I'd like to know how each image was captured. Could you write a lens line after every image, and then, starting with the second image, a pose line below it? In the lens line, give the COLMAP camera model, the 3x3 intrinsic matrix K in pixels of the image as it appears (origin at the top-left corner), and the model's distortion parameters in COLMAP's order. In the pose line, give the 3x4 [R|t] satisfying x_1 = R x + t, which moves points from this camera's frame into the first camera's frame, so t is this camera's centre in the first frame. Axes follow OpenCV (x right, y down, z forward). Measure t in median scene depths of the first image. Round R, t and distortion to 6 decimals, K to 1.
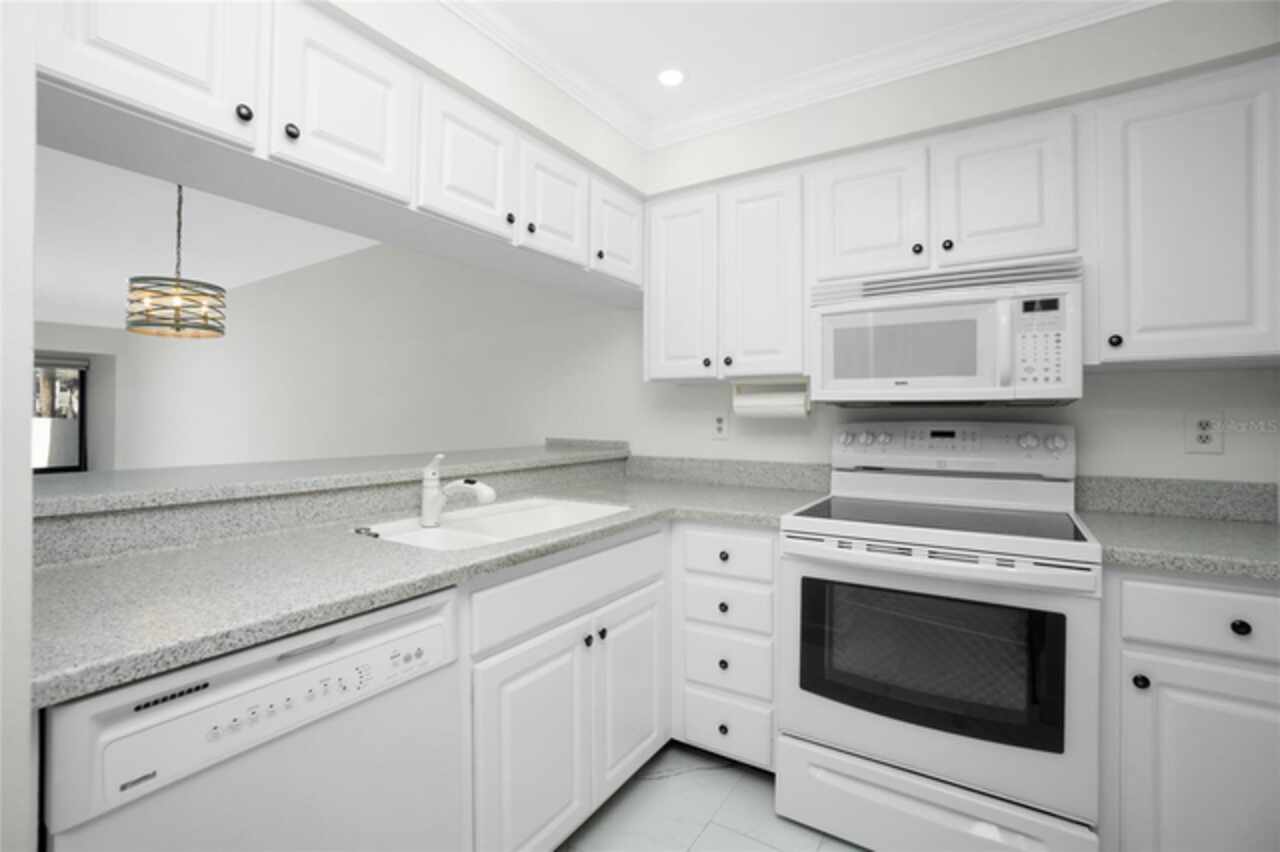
lens RADIAL K [[562.8, 0, 637.4], [0, 562.8, 420.1], [0, 0, 1]] dist [-0.030100, 0.001105]
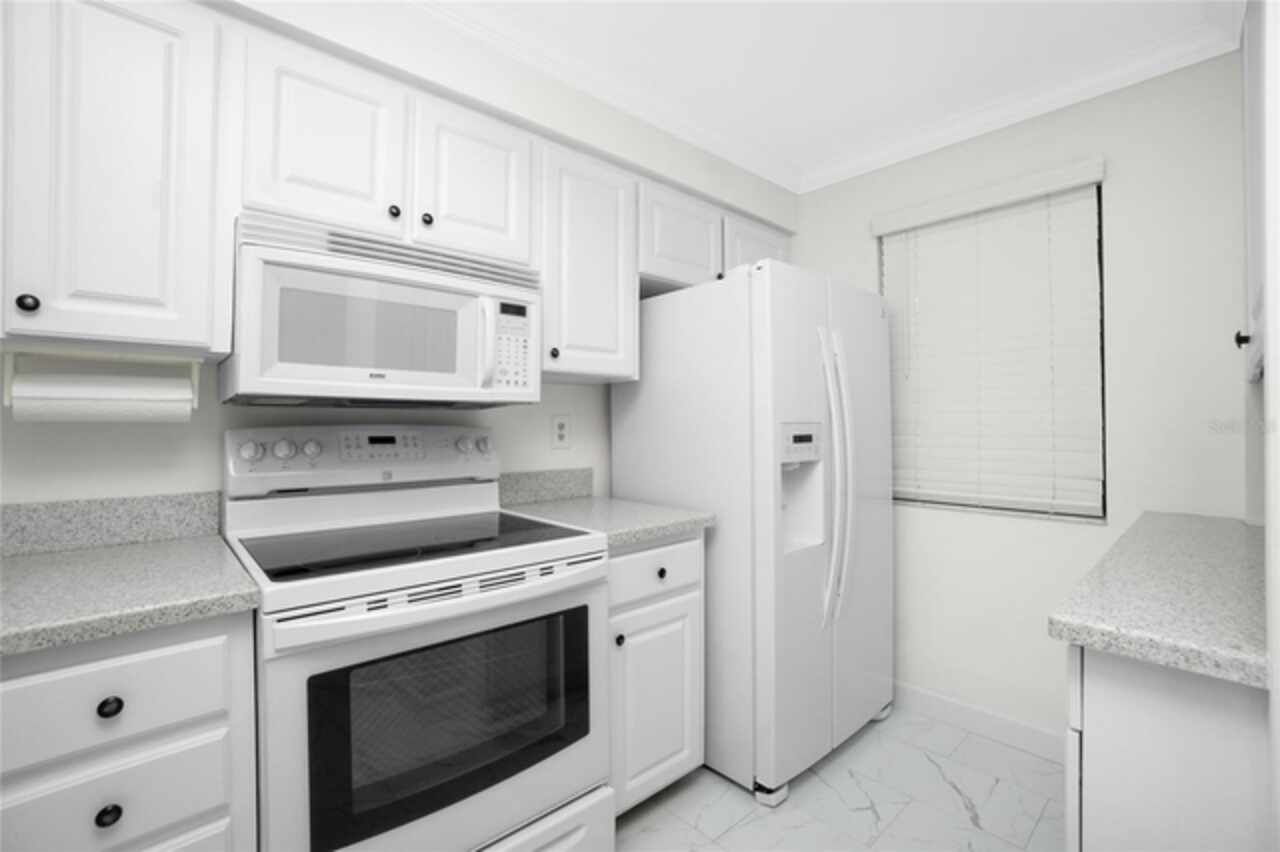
lens RADIAL K [[562.8, 0, 638.7], [0, 562.8, 426.3], [0, 0, 1]] dist [-0.030100, 0.001105]
pose [[0.272823, -0.008610, 0.962026, -0.183301], [0.005292, 0.999958, 0.007448, -0.000207], [-0.962050, 0.003058, 0.272857, 0.463622]]
